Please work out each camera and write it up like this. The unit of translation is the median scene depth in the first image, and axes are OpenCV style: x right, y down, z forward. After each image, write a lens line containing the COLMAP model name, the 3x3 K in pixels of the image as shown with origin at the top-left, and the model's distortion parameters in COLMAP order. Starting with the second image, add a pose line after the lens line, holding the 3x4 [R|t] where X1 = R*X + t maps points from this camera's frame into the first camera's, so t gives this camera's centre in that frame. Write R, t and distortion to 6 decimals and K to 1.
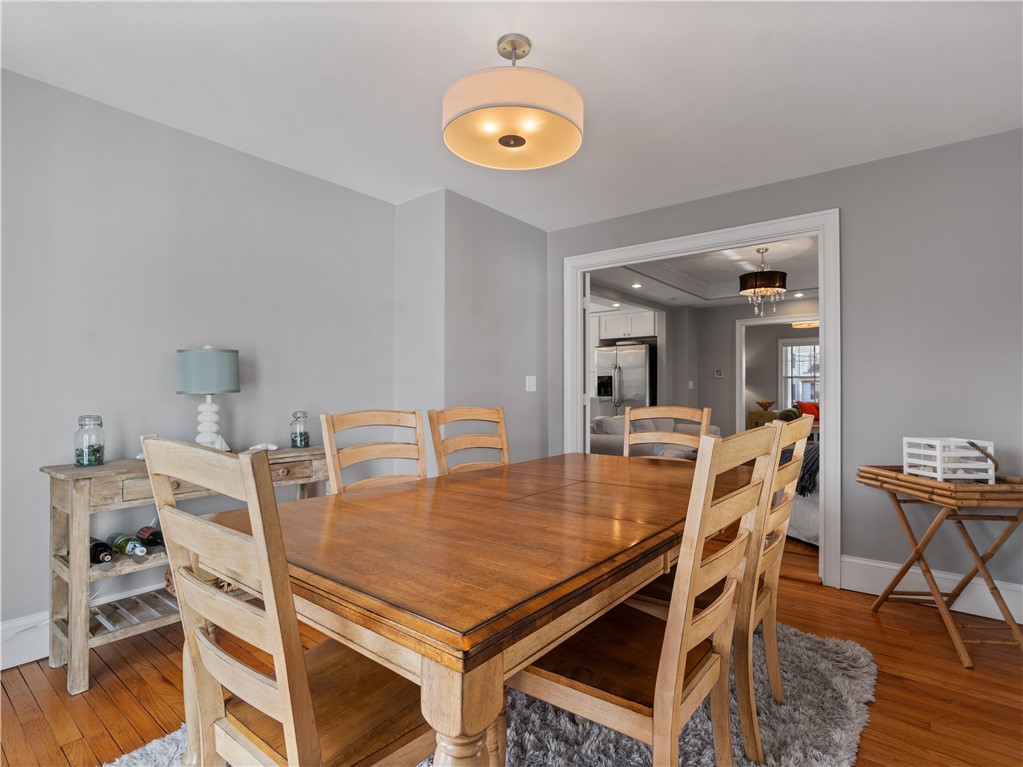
lens RADIAL K [[522.9, 0, 509.0], [0, 522.9, 384.5], [0, 0, 1]] dist [-0.002506, -0.000884]
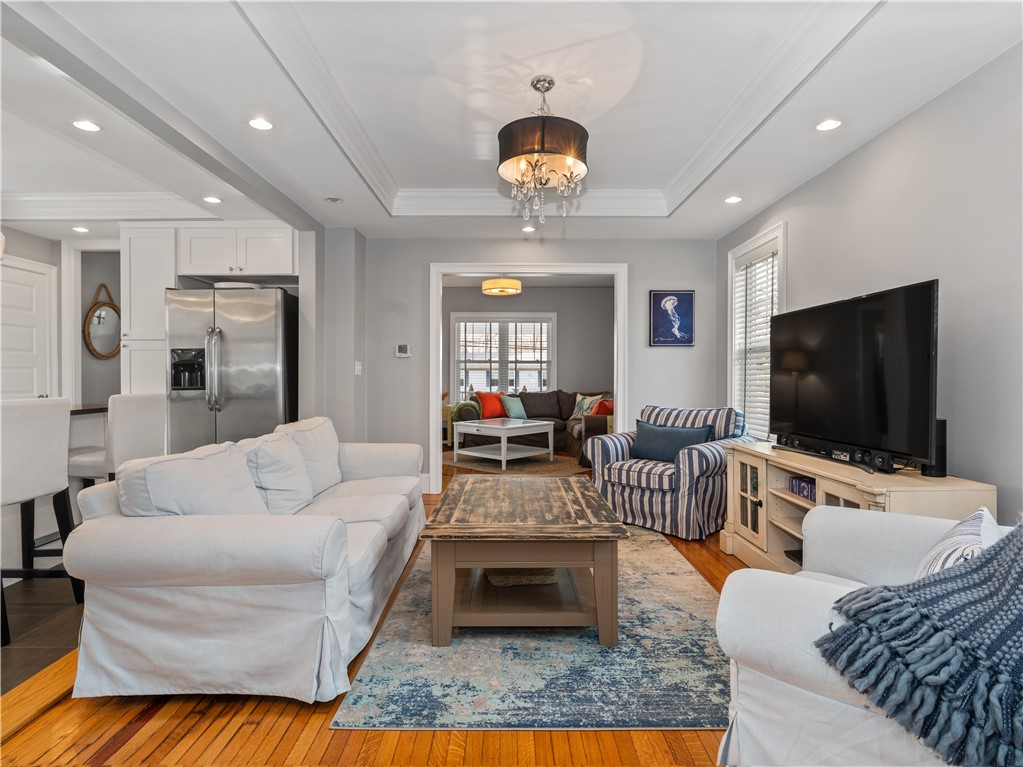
lens RADIAL K [[555.2, 0, 511.5], [0, 555.2, 383.5], [0, 0, 1]] dist [-0.001045, -0.001269]
pose [[0.778201, -0.007784, 0.627967, 0.092384], [-0.003893, 0.999844, 0.017217, 0.006056], [-0.628003, -0.015843, 0.778049, 0.405314]]
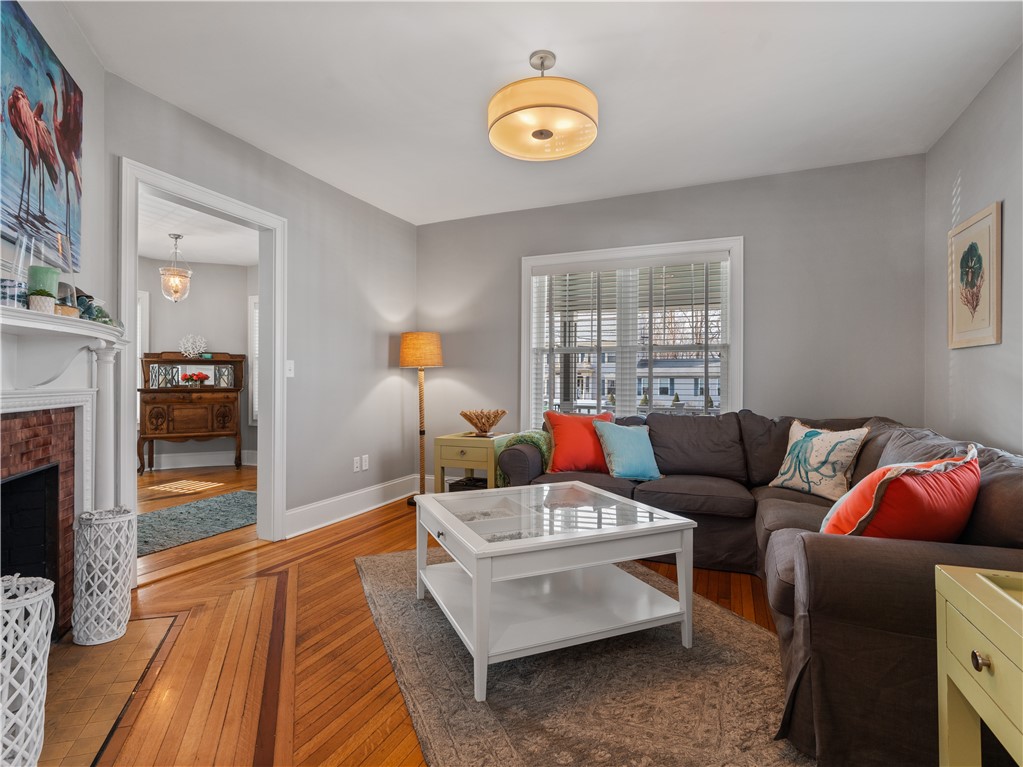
lens RADIAL K [[522.9, 0, 509.0], [0, 522.9, 384.5], [0, 0, 1]] dist [-0.002506, -0.000884]
pose [[0.962784, 0.005083, 0.270225, 0.530895], [-0.006777, 0.999963, 0.005336, 0.014349], [-0.270188, -0.006969, 0.962782, 0.817628]]
